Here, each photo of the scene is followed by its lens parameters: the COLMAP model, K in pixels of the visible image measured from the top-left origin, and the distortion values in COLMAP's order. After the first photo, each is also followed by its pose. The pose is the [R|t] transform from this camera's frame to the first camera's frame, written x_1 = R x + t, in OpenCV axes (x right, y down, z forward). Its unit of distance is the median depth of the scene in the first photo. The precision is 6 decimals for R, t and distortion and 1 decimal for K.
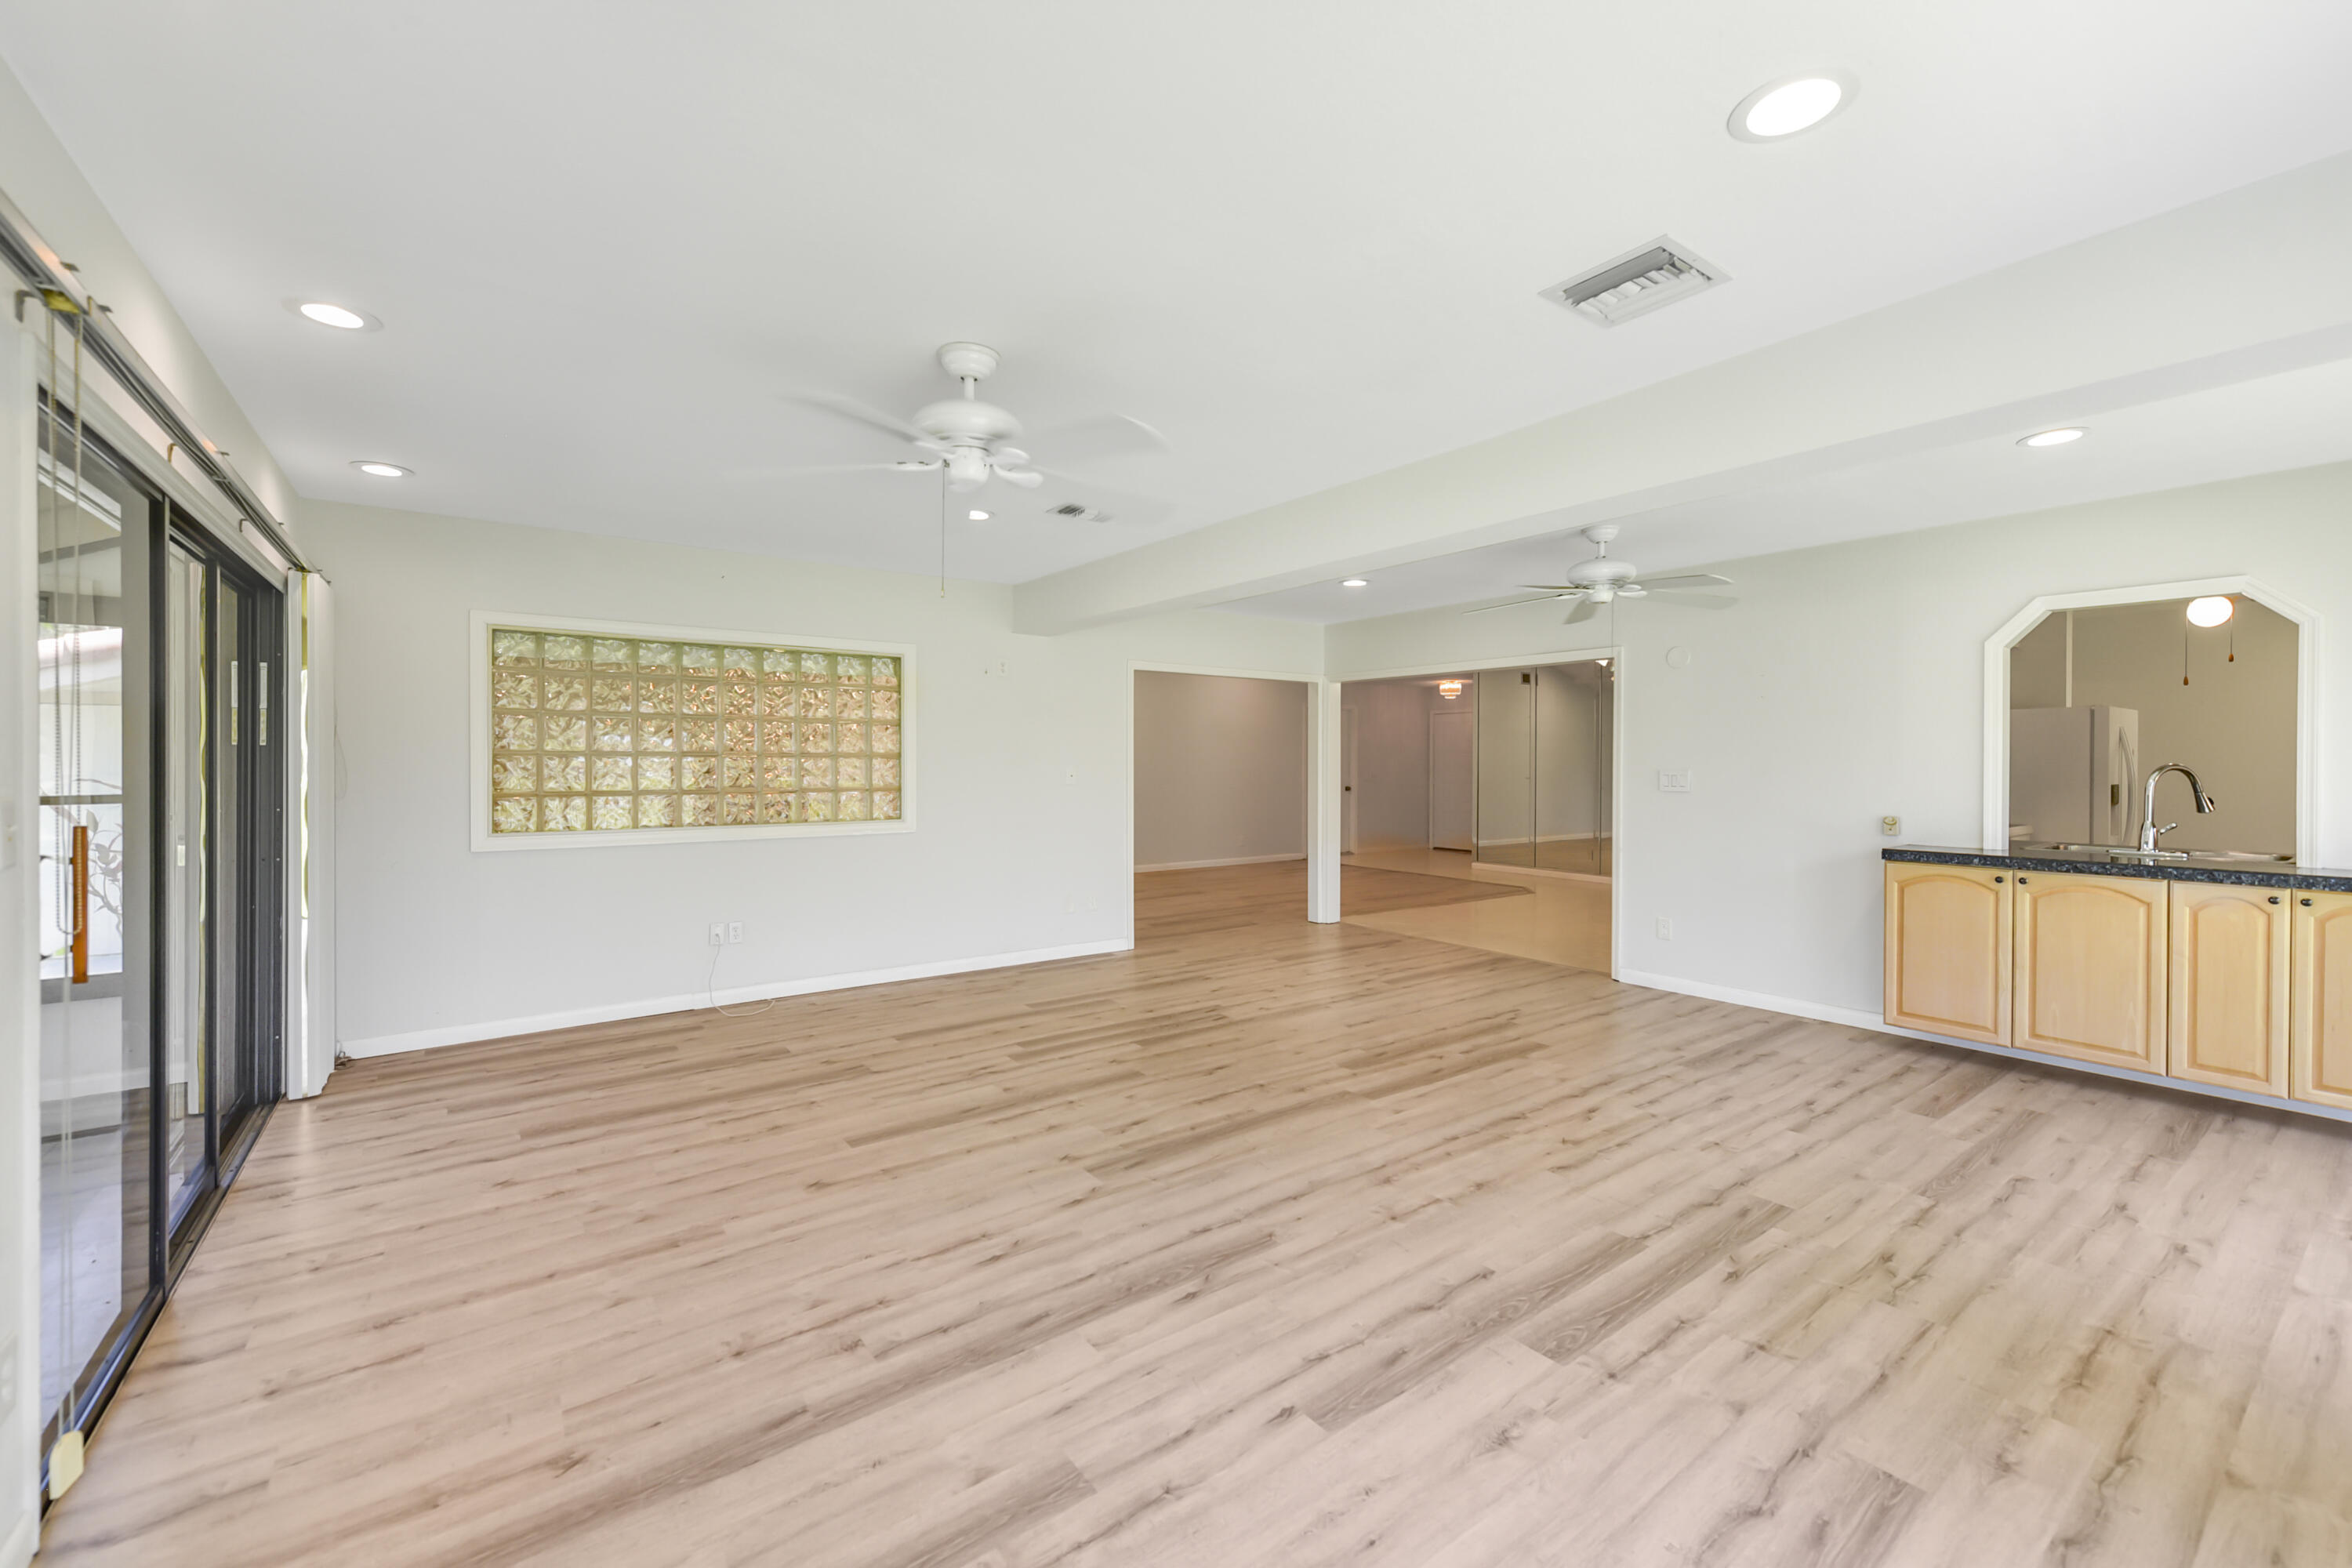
lens RADIAL K [[954.0, 0, 1175.1], [0, 954.0, 759.6], [0, 0, 1]] dist [0.013187, -0.000506]
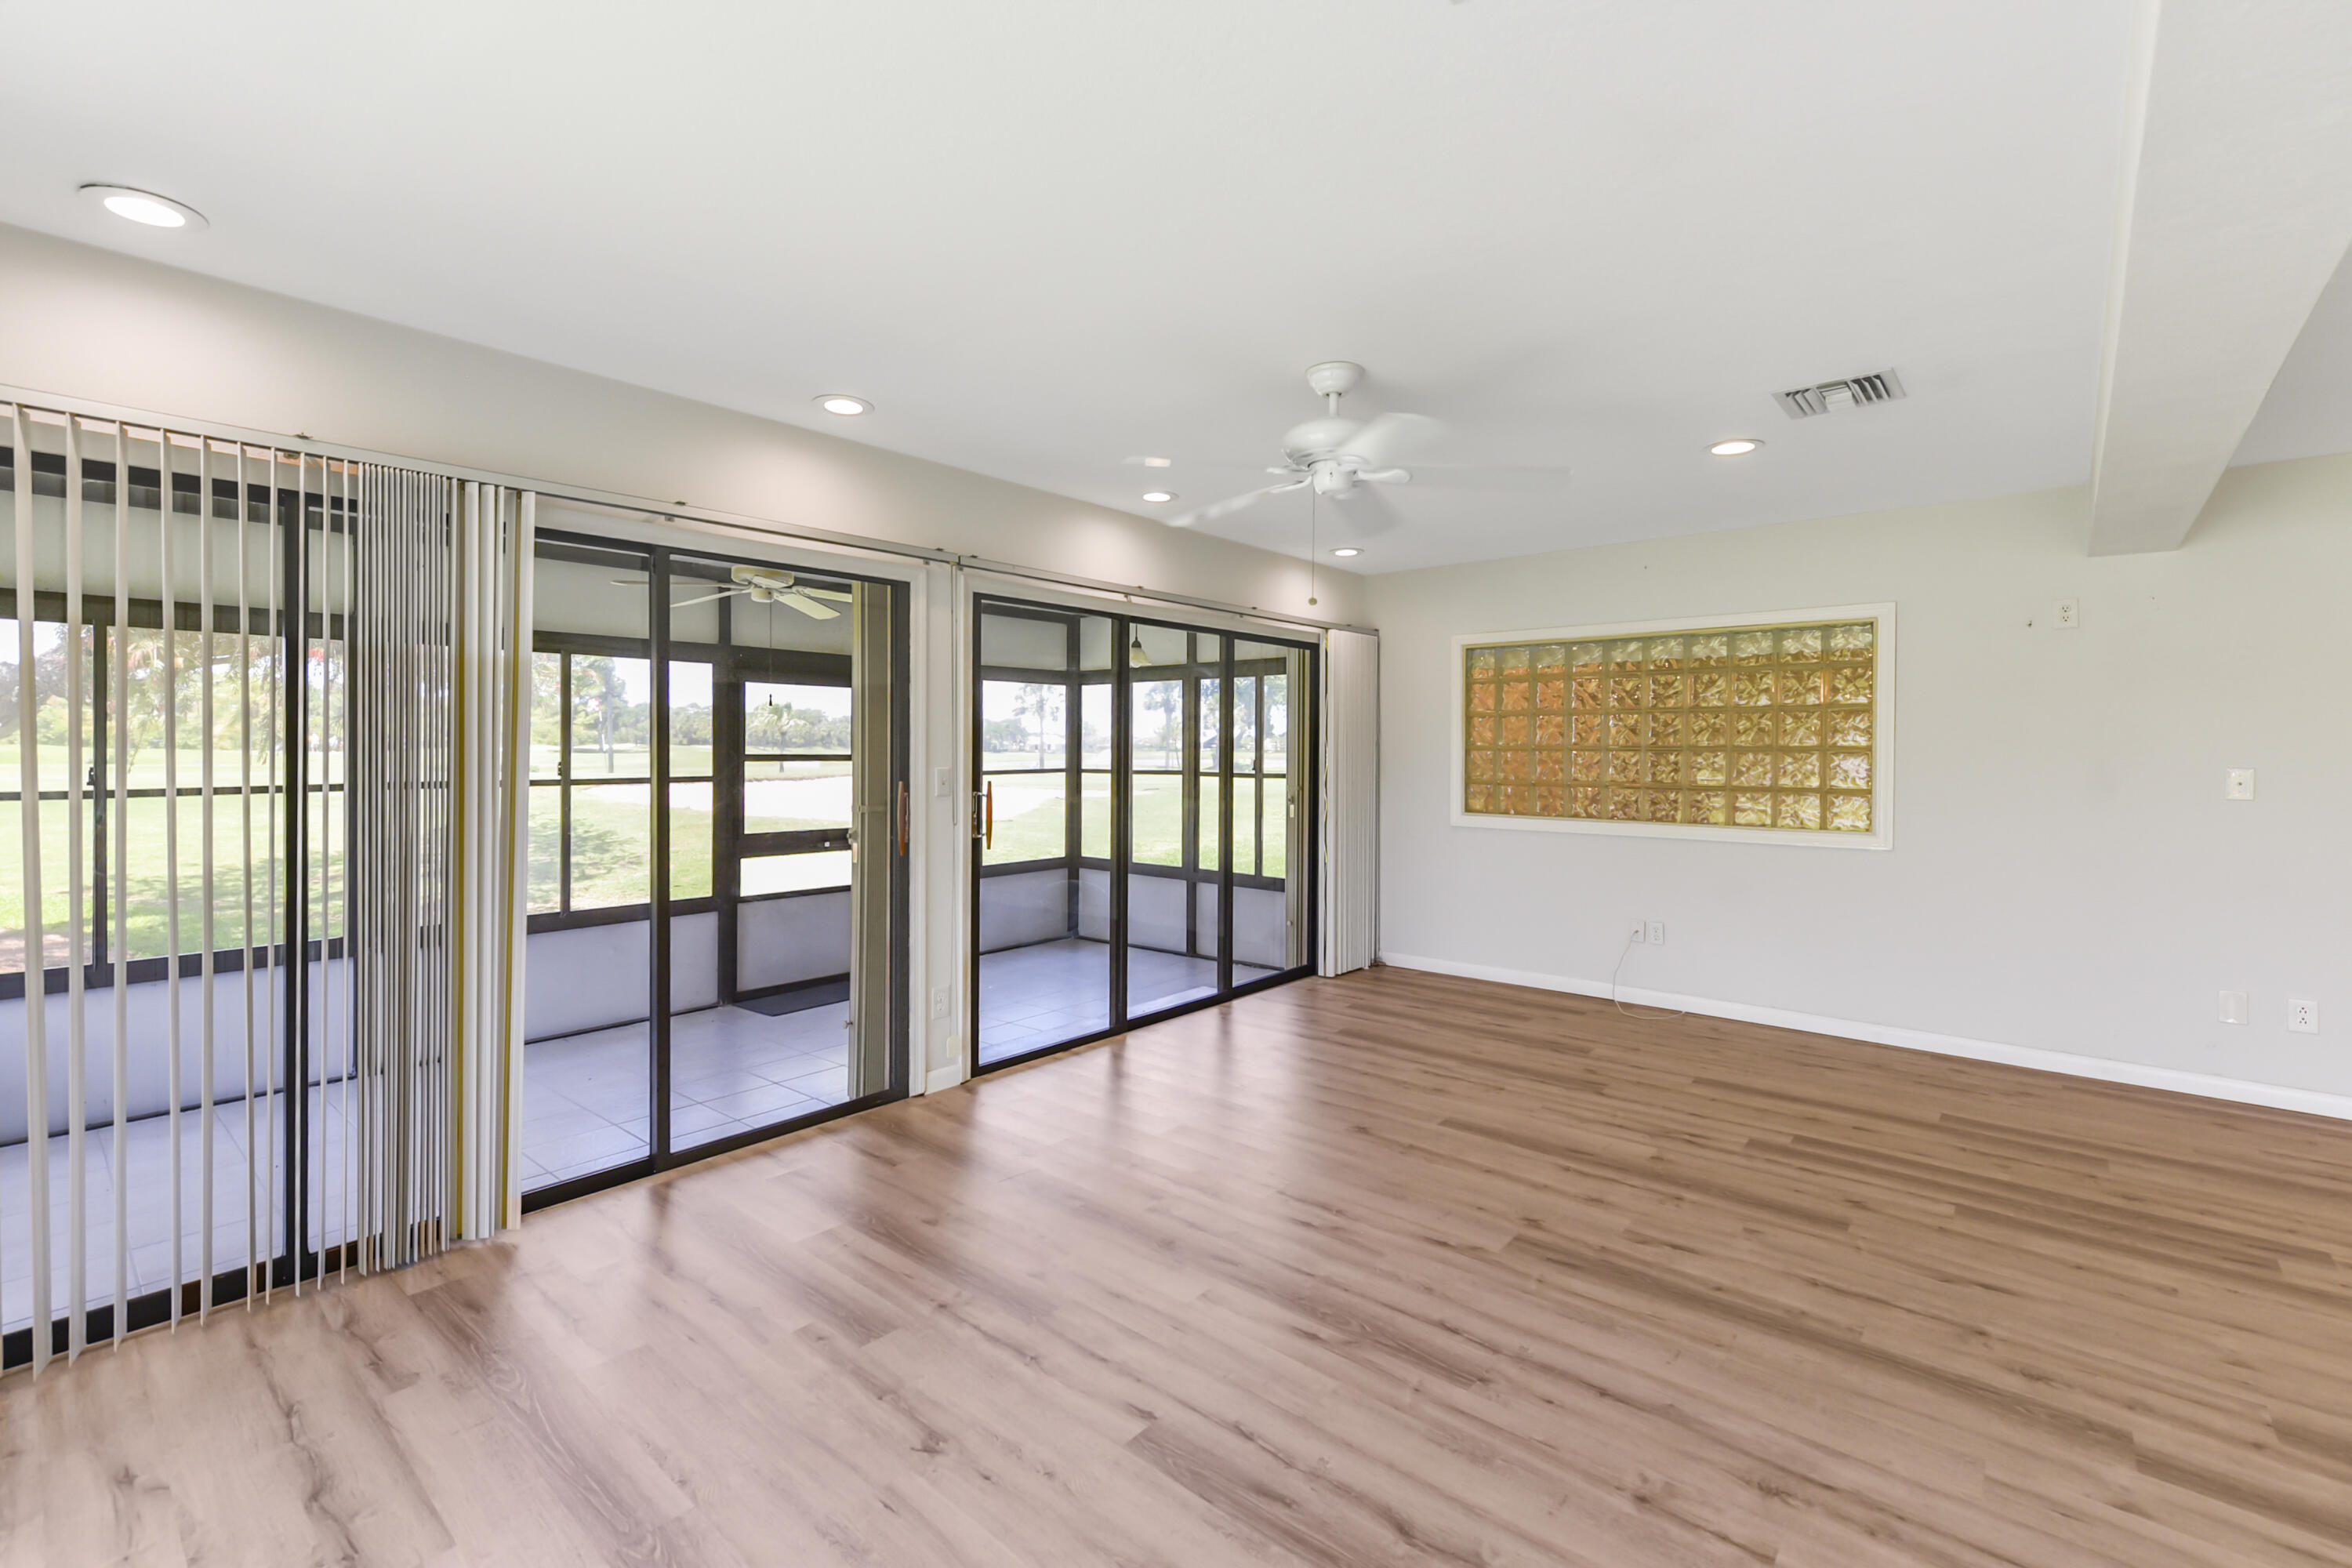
lens RADIAL K [[1006.5, 0, 1174.0], [0, 1006.5, 756.9], [0, 0, 1]] dist [0.002259, -0.000678]
pose [[0.213759, 0.004472, -0.976876, 0.552167], [-0.002791, 0.999988, 0.003967, -0.001149], [0.976882, 0.001878, 0.213769, 0.391632]]
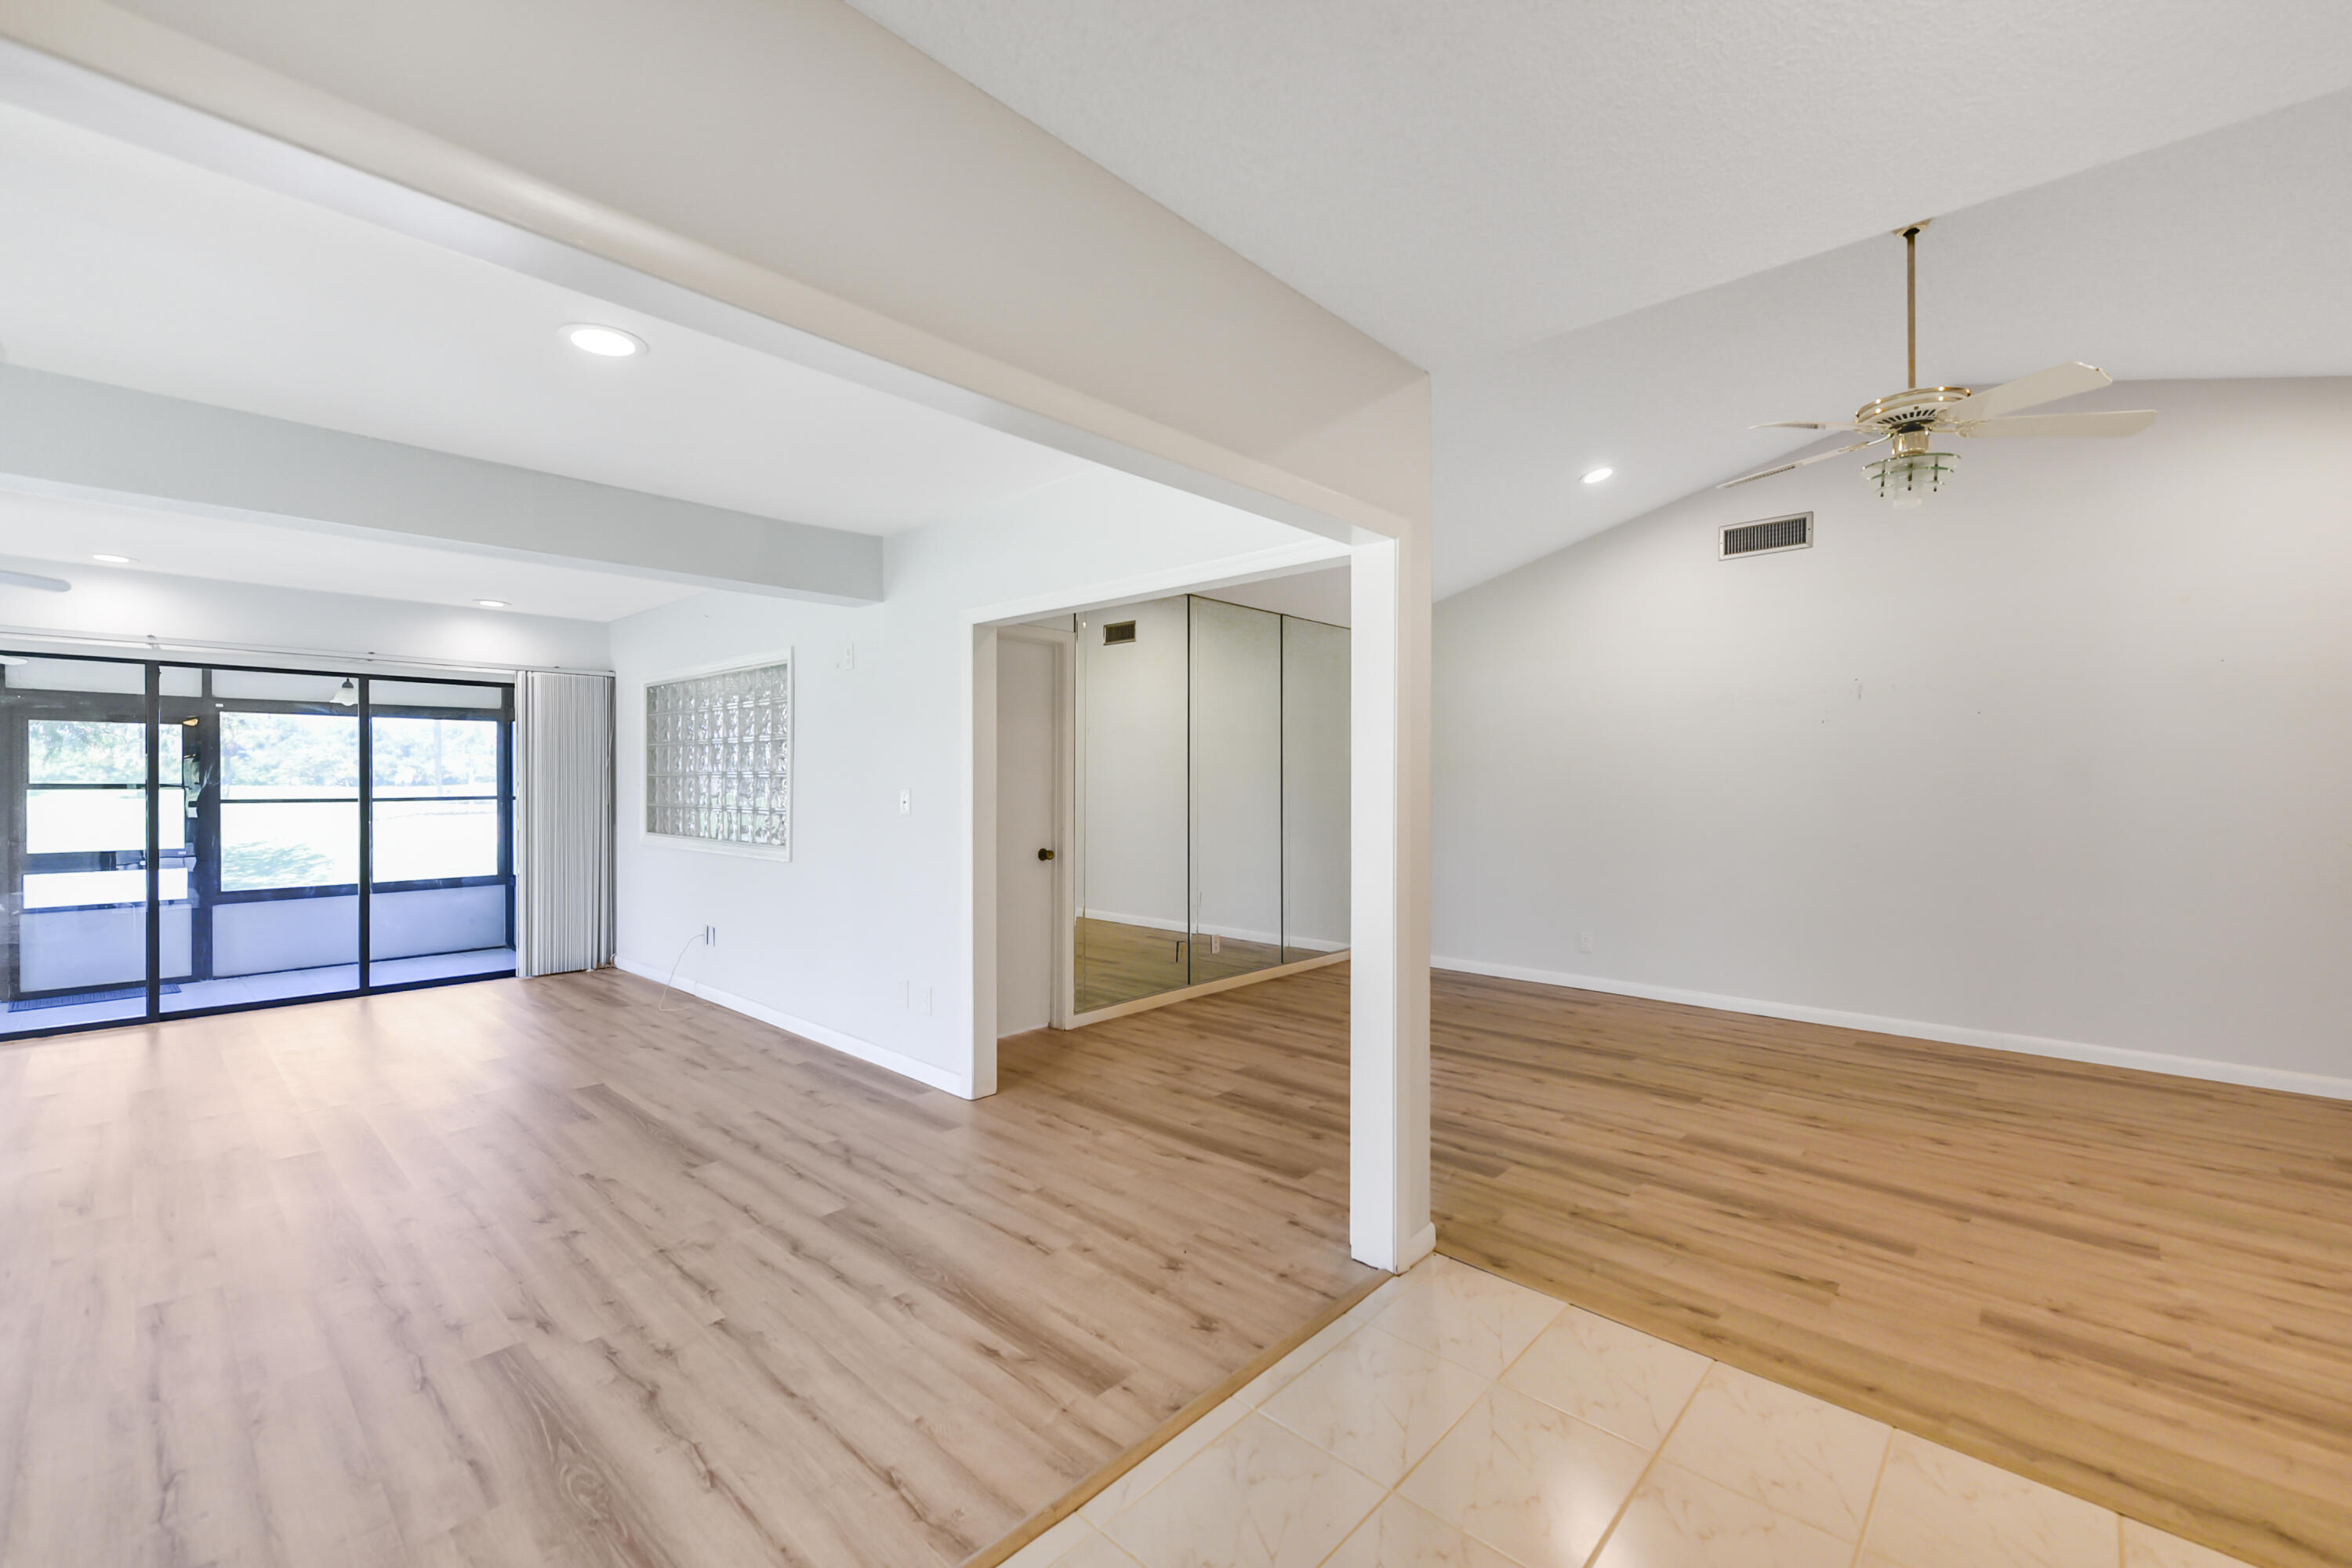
lens RADIAL K [[964.2, 0, 1179.1], [0, 964.2, 782.5], [0, 0, 1]] dist [0.004072, 0.000132]
pose [[0.193095, -0.000908, -0.981180, 0.934581], [0.002365, 0.999997, -0.000459, 0.007527], [0.981177, -0.002232, 0.193097, 1.699182]]
